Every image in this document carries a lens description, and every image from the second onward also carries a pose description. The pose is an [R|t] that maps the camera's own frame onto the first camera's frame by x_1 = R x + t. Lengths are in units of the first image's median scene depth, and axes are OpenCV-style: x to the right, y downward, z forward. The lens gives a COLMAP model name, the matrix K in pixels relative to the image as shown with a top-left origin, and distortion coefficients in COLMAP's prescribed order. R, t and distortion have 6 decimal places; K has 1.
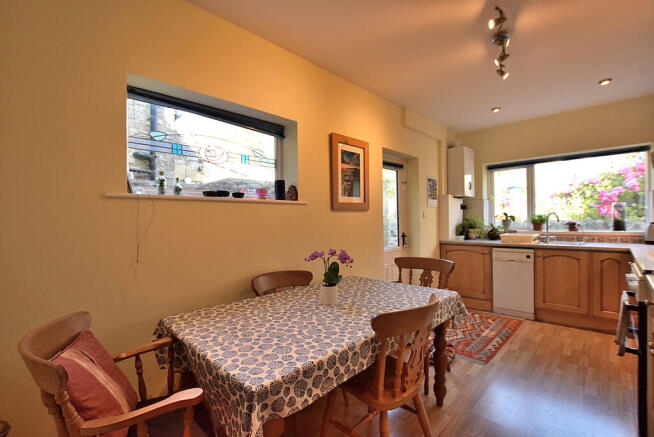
lens RADIAL K [[293.0, 0, 326.0], [0, 293.0, 217.3], [0, 0, 1]] dist [-0.019111, -0.000039]
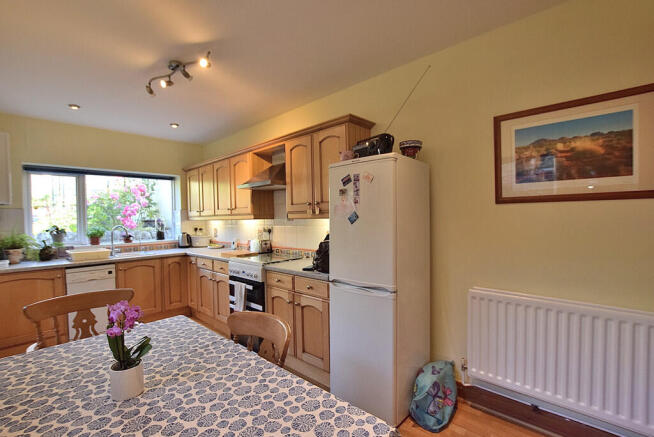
lens RADIAL K [[293.0, 0, 326.1], [0, 293.0, 220.6], [0, 0, 1]] dist [-0.019111, -0.000039]
pose [[-0.035116, 0.003530, 0.999377, -0.479795], [0.008484, 0.999959, -0.003234, -0.045503], [-0.999347, 0.008365, -0.035144, 0.492460]]
